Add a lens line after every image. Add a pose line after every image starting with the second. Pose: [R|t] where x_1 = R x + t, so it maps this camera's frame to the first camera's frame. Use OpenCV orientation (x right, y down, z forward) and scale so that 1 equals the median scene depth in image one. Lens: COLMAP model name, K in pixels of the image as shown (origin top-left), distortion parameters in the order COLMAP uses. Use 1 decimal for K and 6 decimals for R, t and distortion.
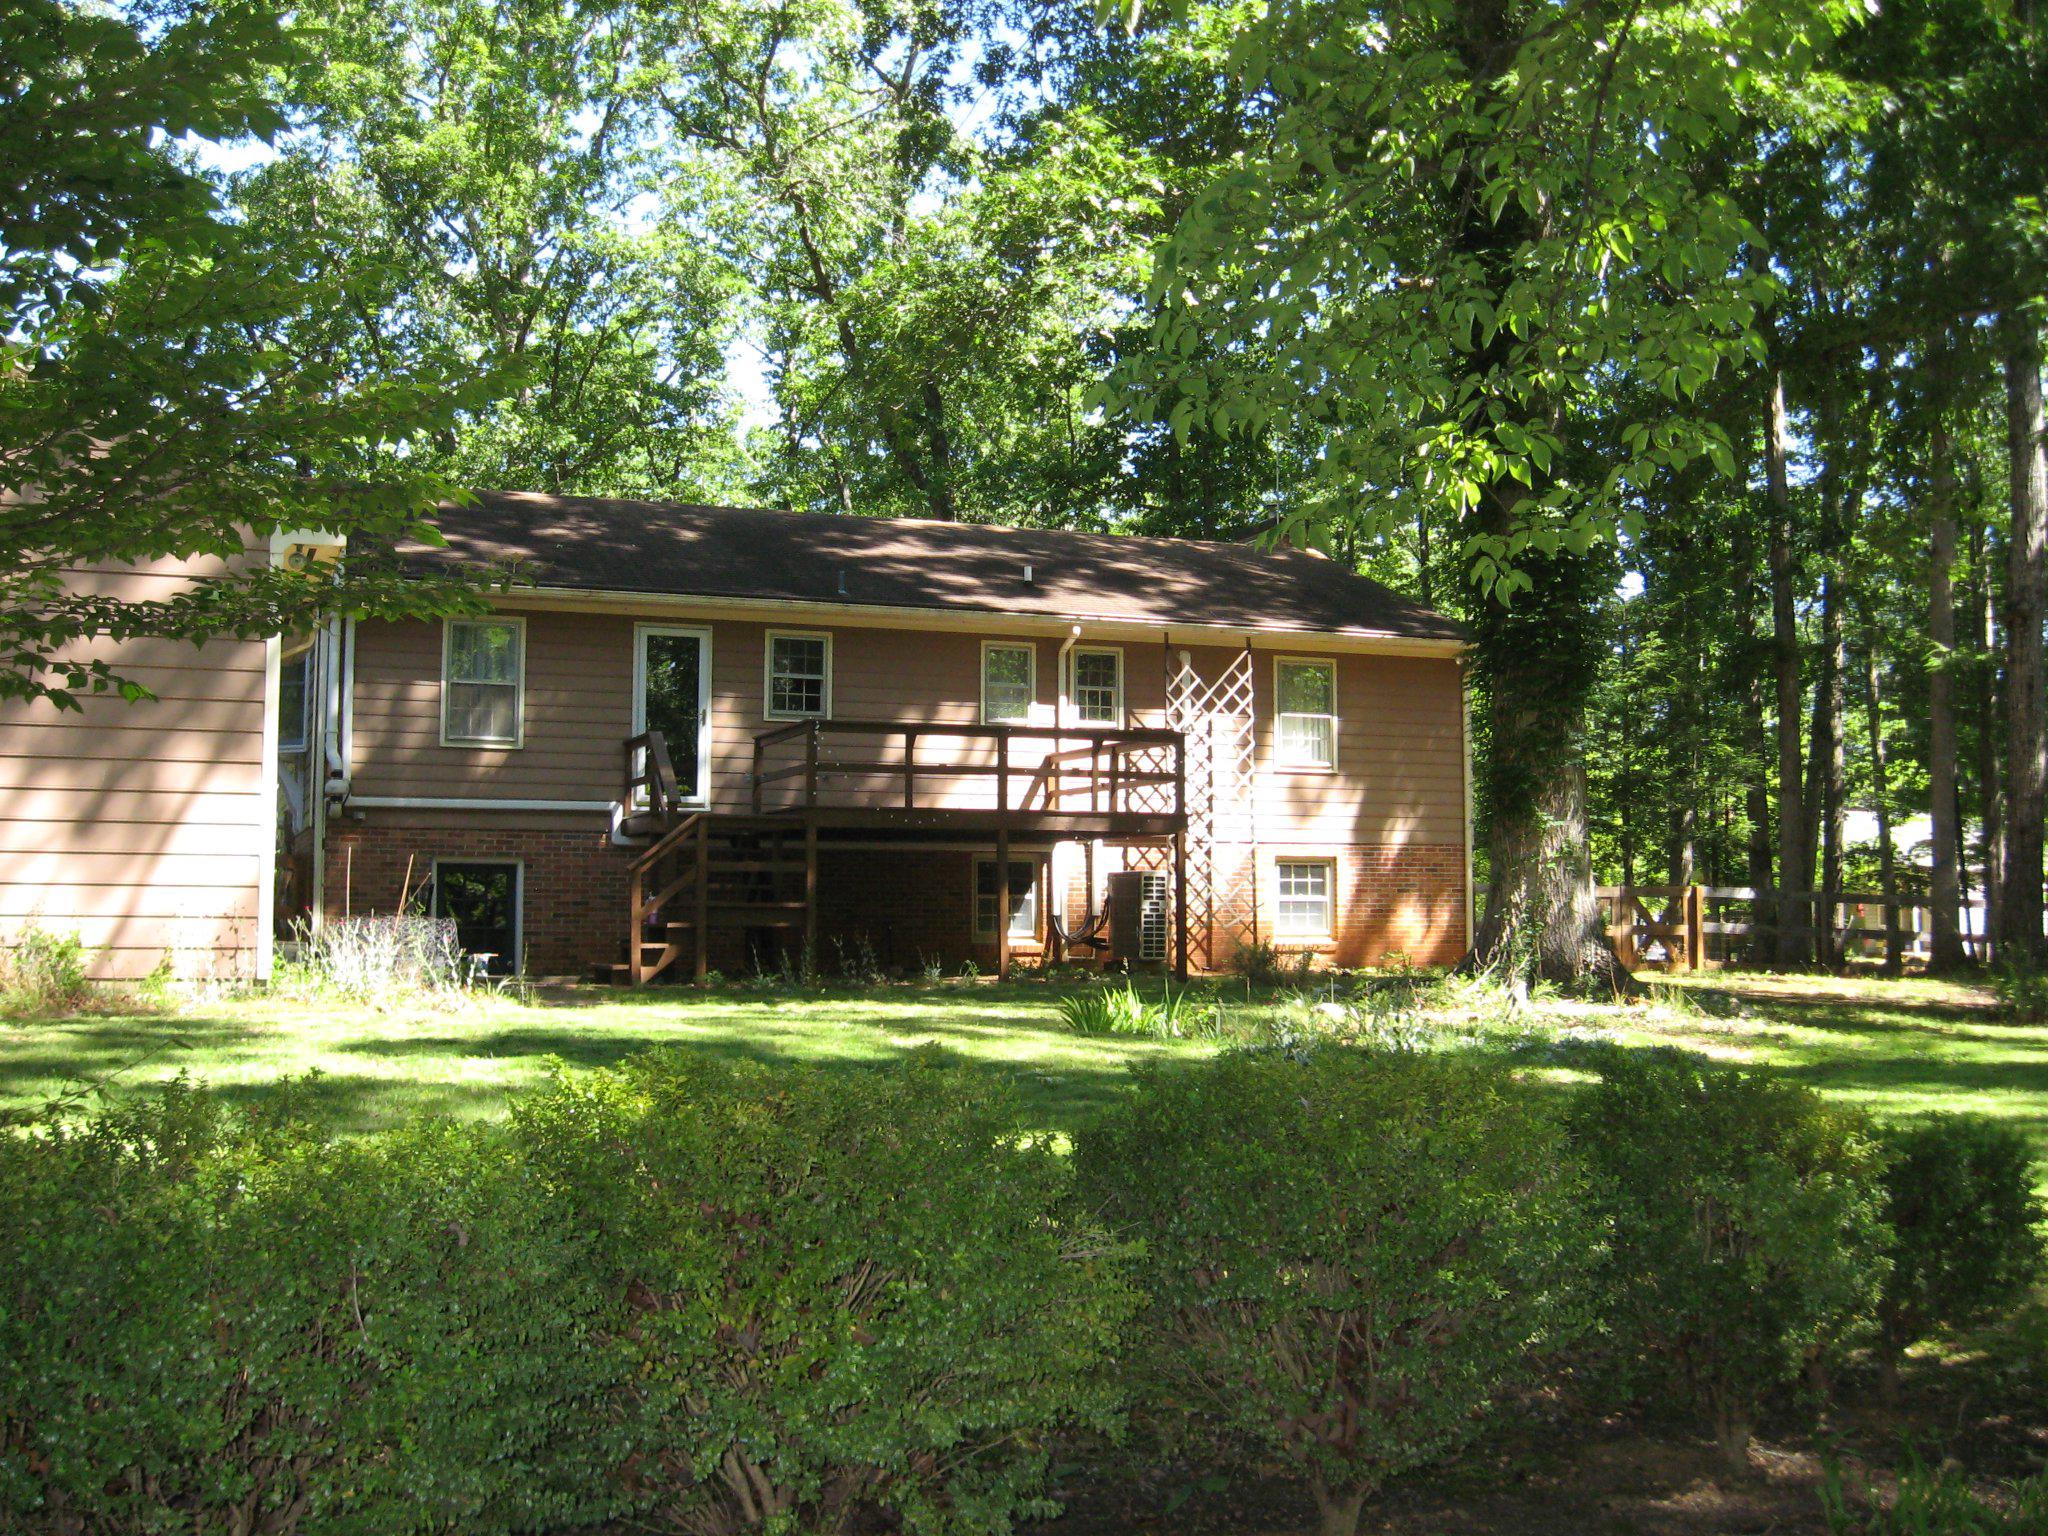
lens RADIAL K [[2102.2, 0, 995.1], [0, 2102.2, 760.0], [0, 0, 1]] dist [-0.100634, 0.033488]
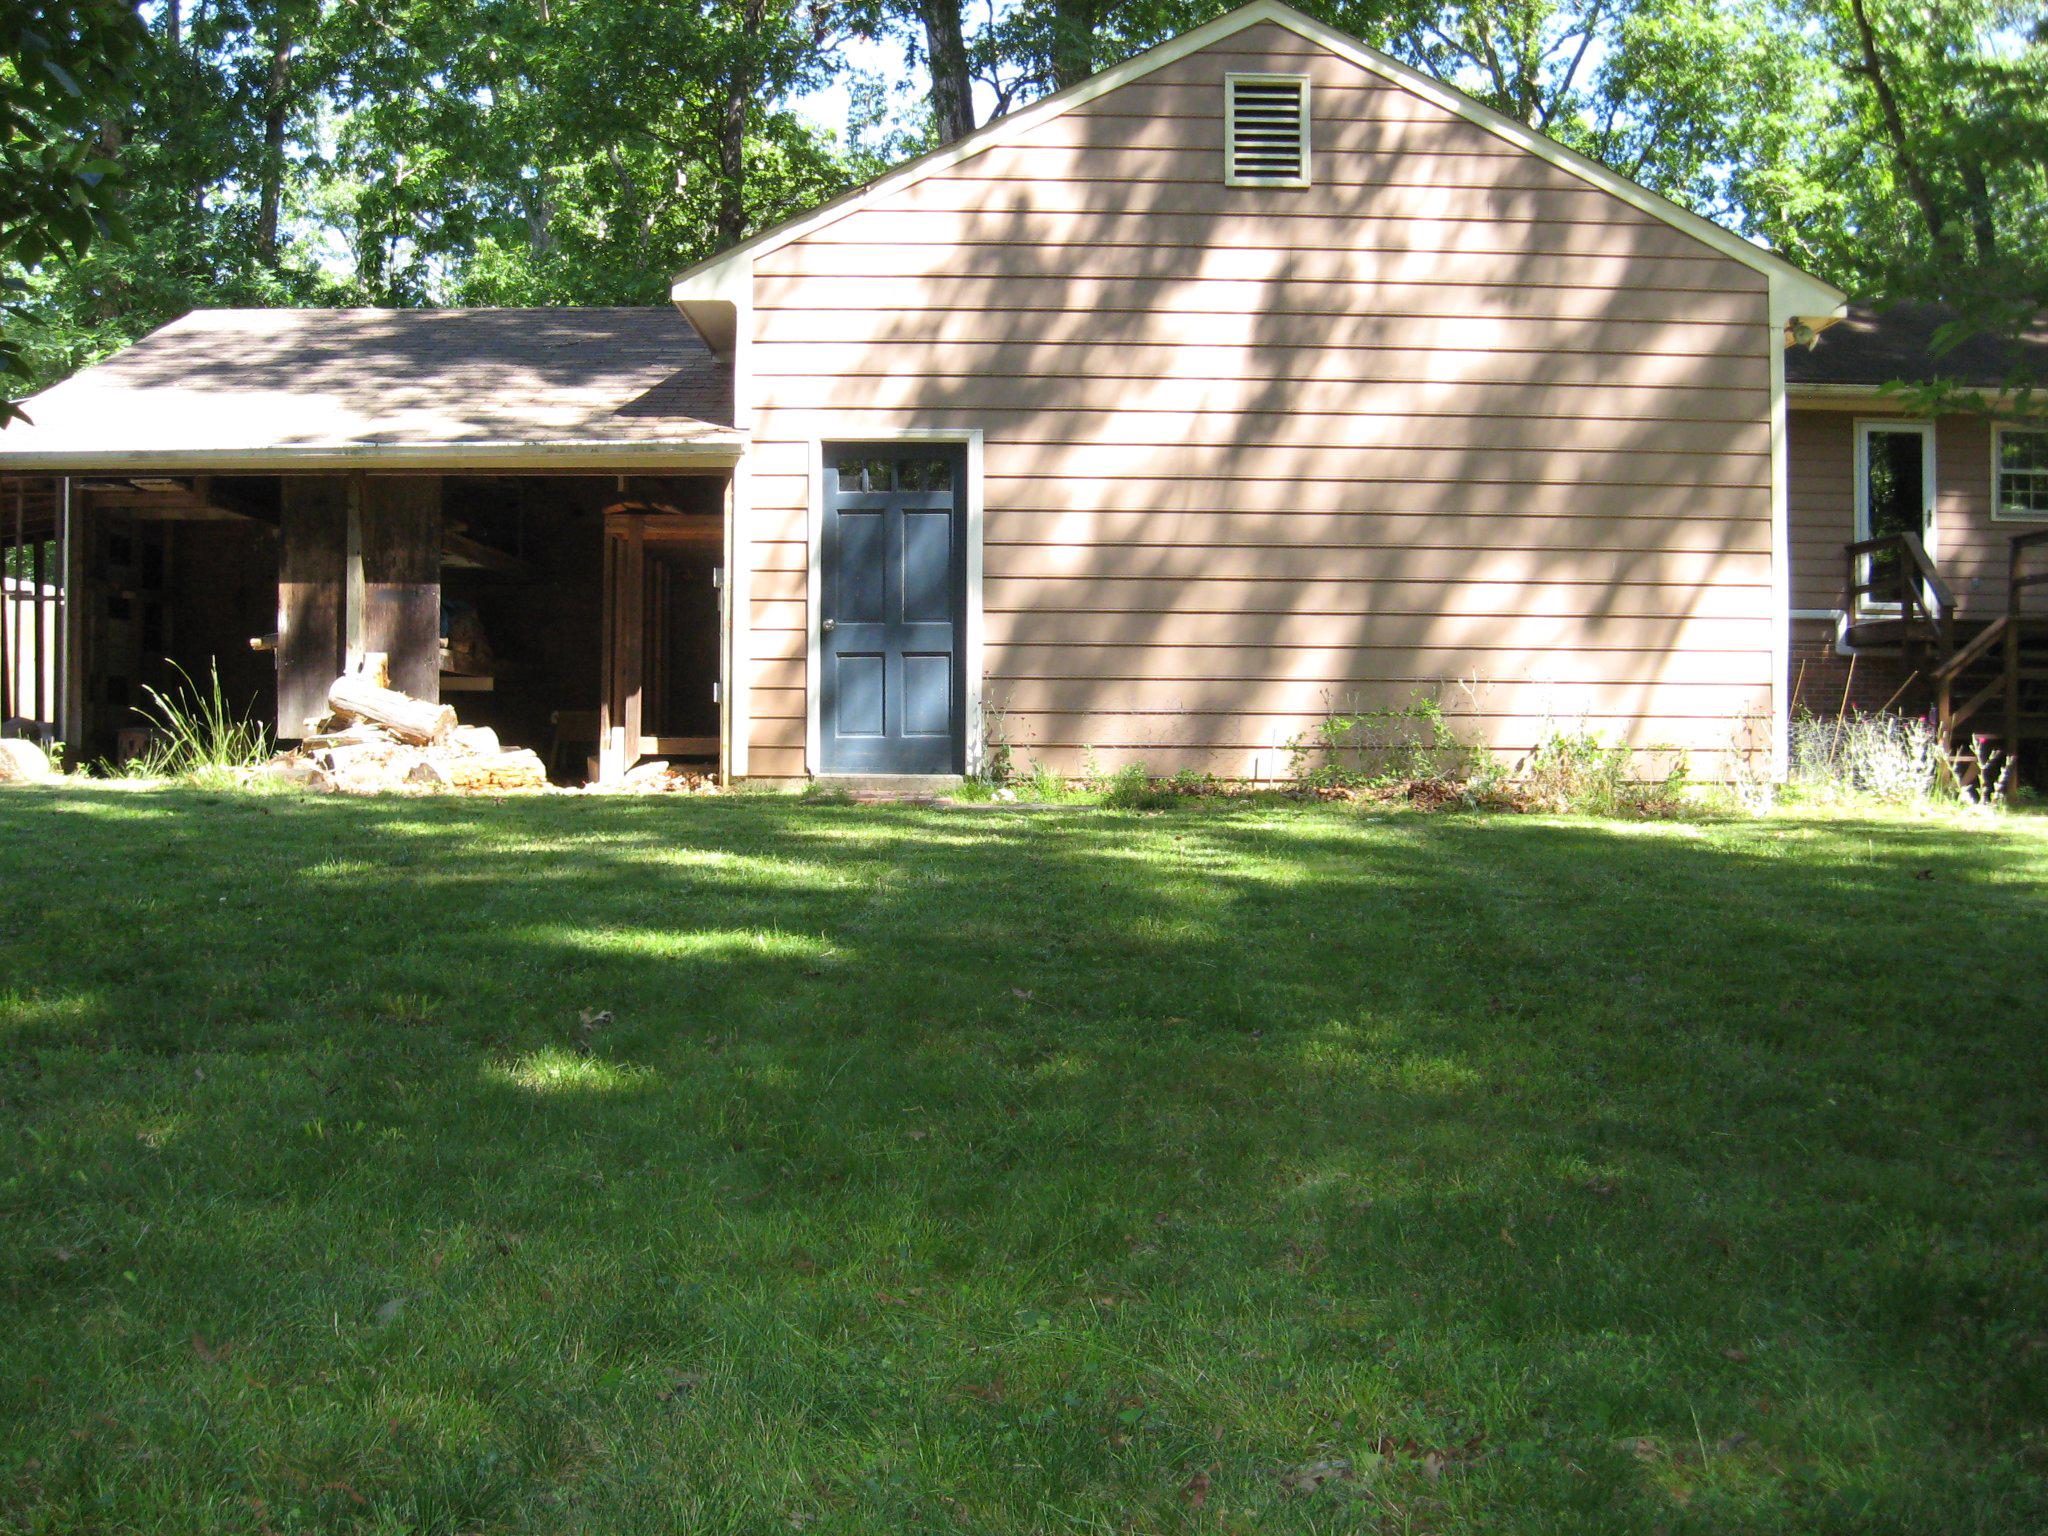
lens RADIAL K [[2141.6, 0, 1221.0], [0, 2141.6, 769.2], [0, 0, 1]] dist [-0.086015, -0.001760]
pose [[0.964749, 0.003558, -0.263149, -0.190083], [0.018035, 0.996664, 0.079593, 0.010028], [0.262554, -0.081533, 0.961466, 0.003213]]
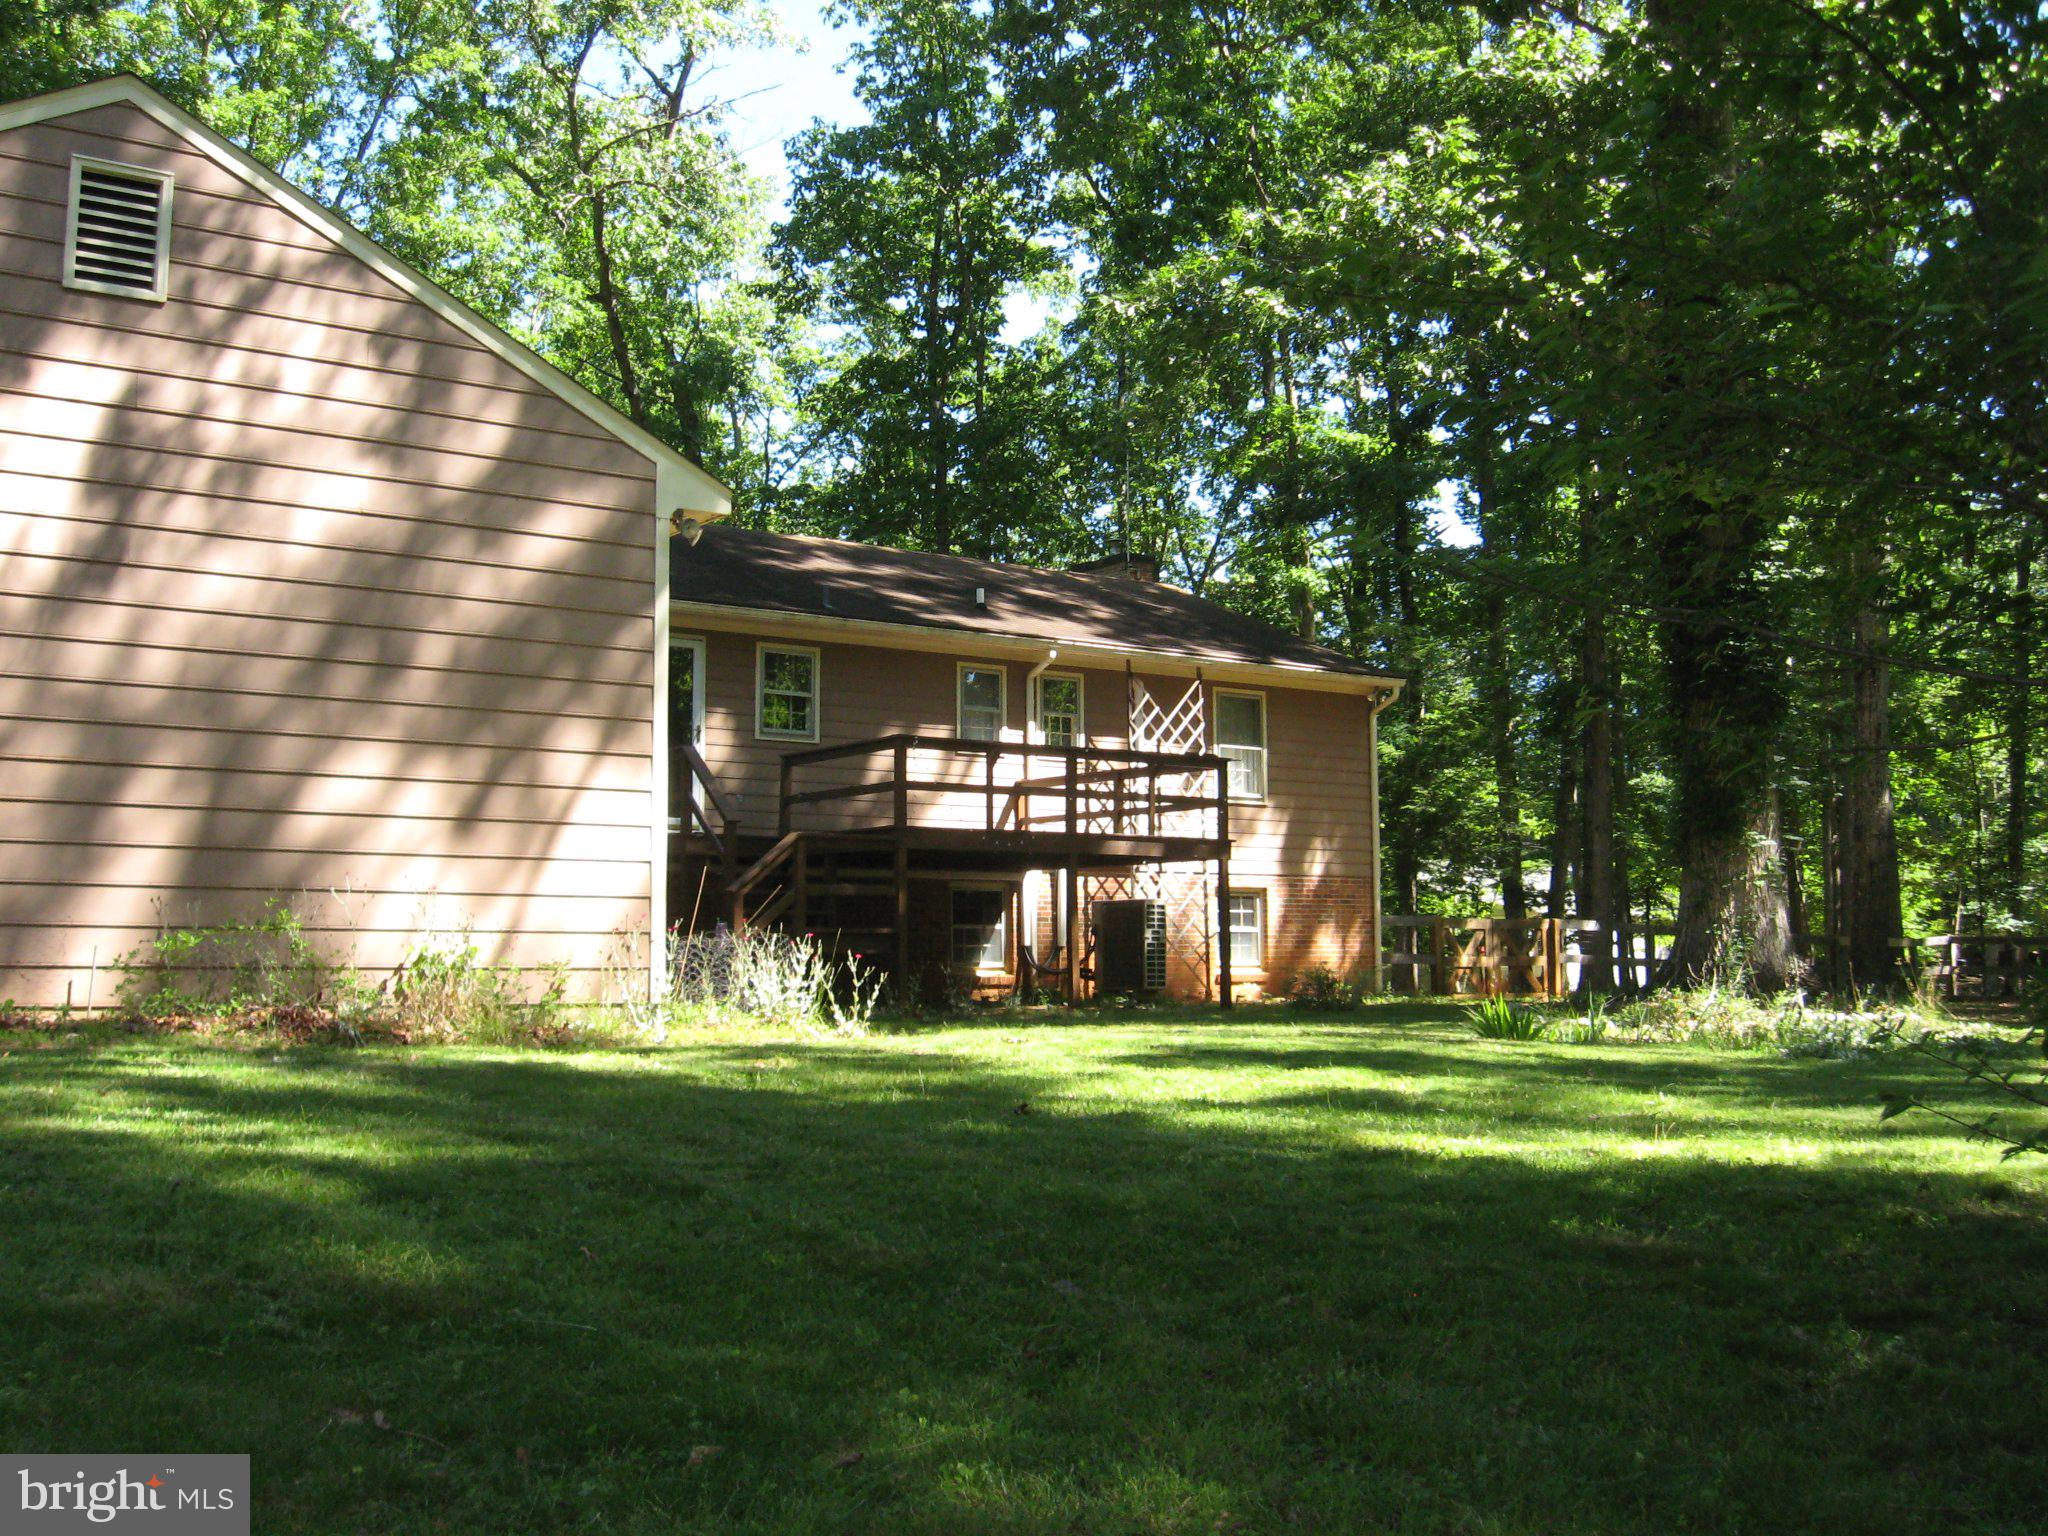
lens RADIAL K [[2102.2, 0, 995.1], [0, 2102.2, 760.0], [0, 0, 1]] dist [-0.100634, 0.033488]
pose [[0.965353, 0.018217, 0.260309, -0.247848], [-0.011822, 0.999589, -0.026114, 0.013749], [-0.260678, 0.022132, 0.965172, 0.063627]]
